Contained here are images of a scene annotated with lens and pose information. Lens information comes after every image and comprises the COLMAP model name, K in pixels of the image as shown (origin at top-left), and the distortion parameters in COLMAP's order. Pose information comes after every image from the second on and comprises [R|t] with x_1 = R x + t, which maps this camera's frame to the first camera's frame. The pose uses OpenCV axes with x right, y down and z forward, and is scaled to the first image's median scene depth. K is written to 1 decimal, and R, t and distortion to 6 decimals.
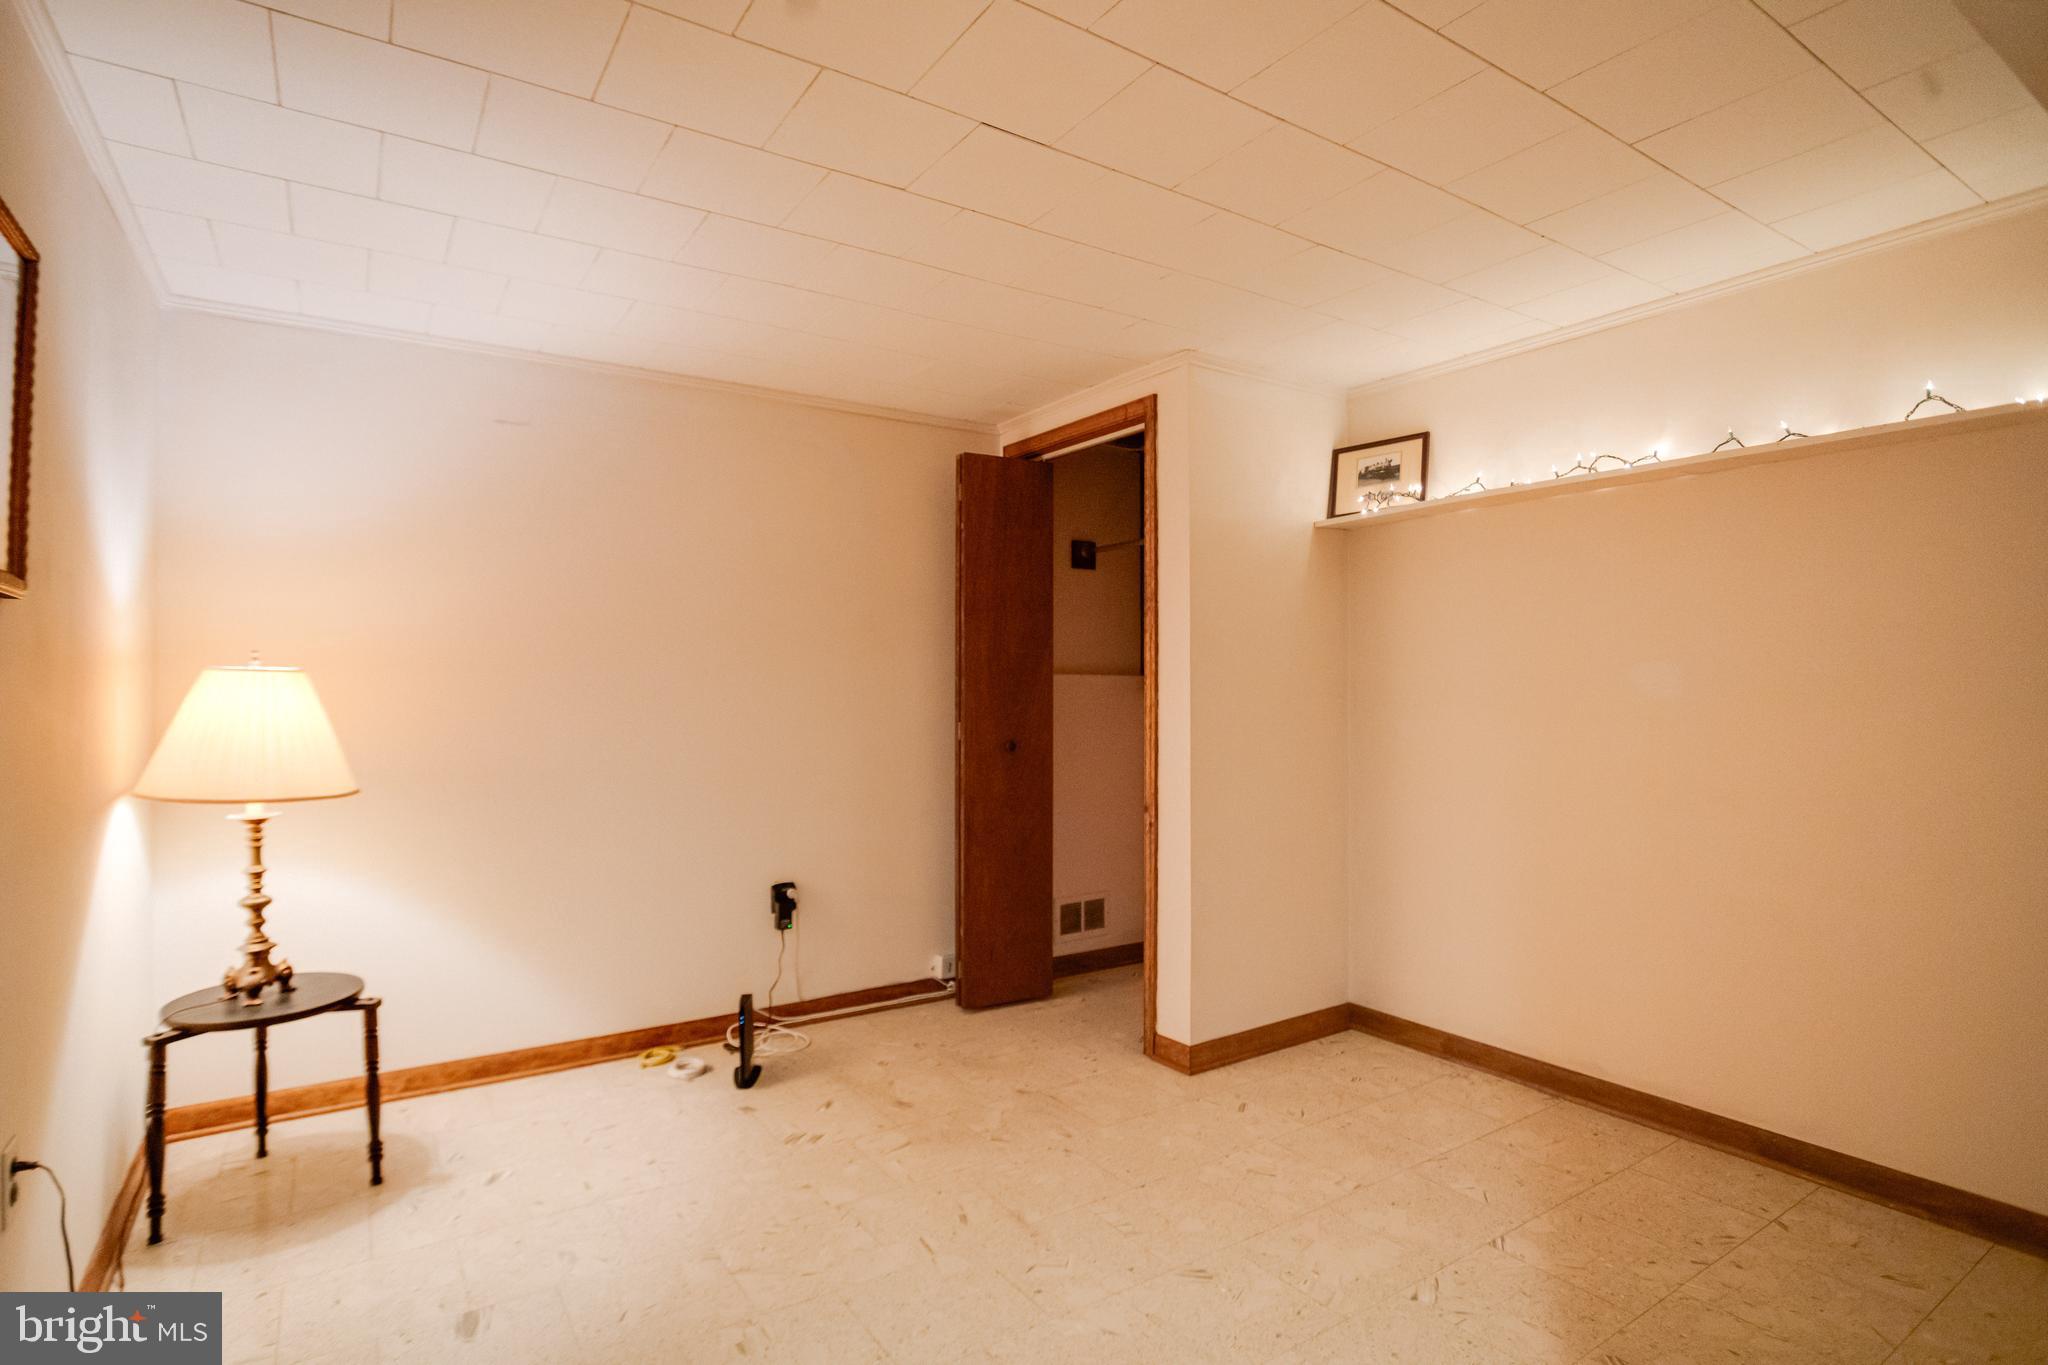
lens RADIAL K [[1034.0, 0, 1028.5], [0, 1034.0, 682.8], [0, 0, 1]] dist [-0.031785, 0.007568]
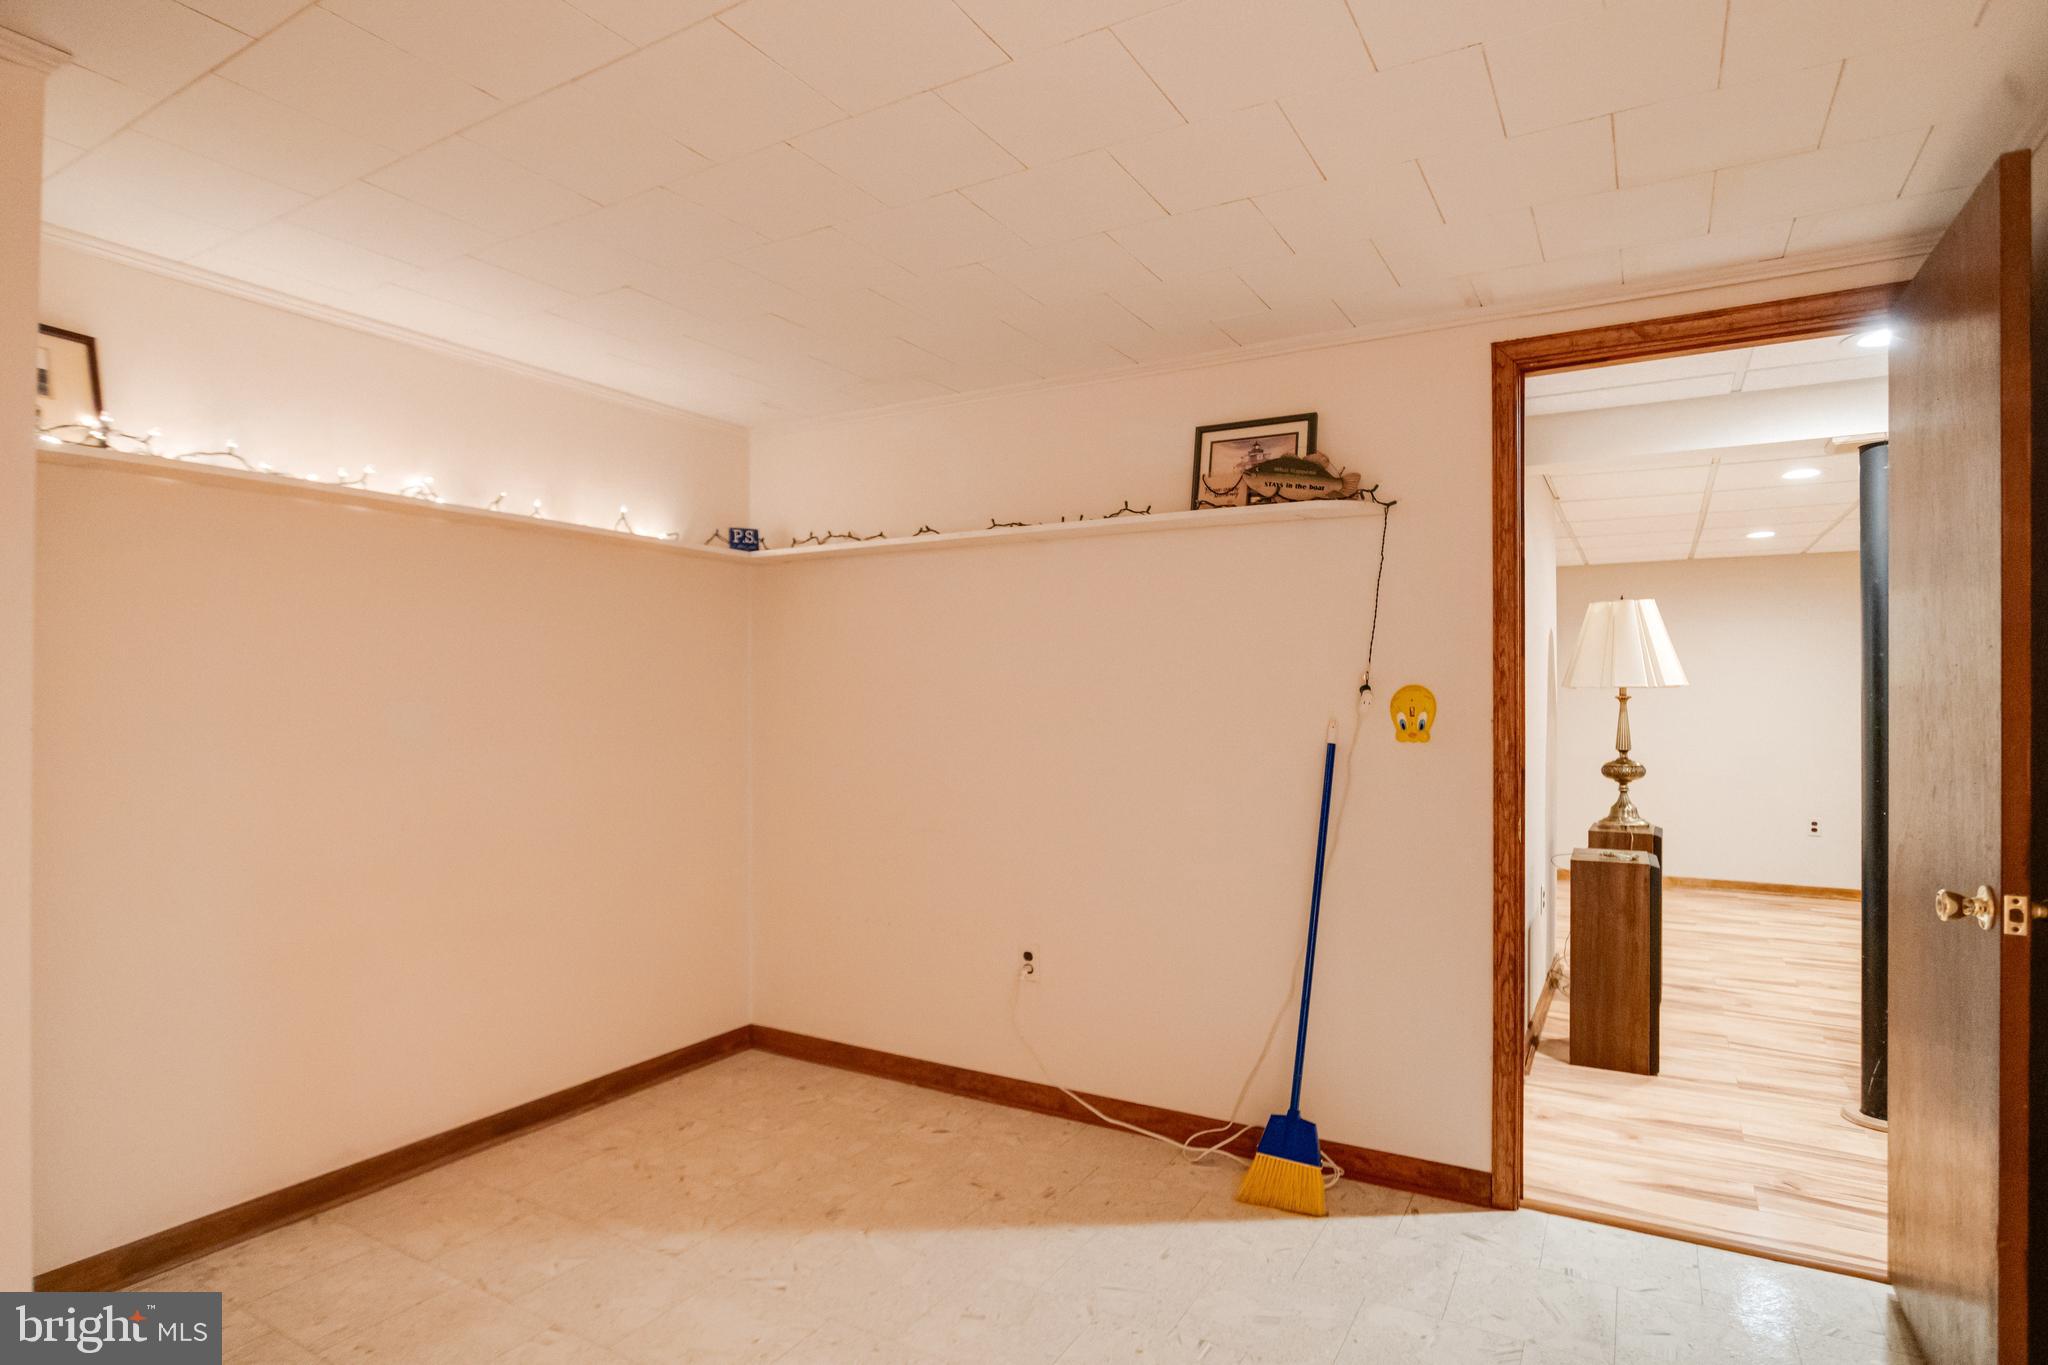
lens RADIAL K [[1034.0, 0, 1034.0], [0, 1034.0, 692.5], [0, 0, 1]] dist [-0.031785, 0.007568]
pose [[-0.437330, 0.008753, 0.899259, -0.519867], [-0.006648, 0.999894, -0.012965, -0.018836], [-0.899277, -0.011648, -0.437225, 0.876557]]
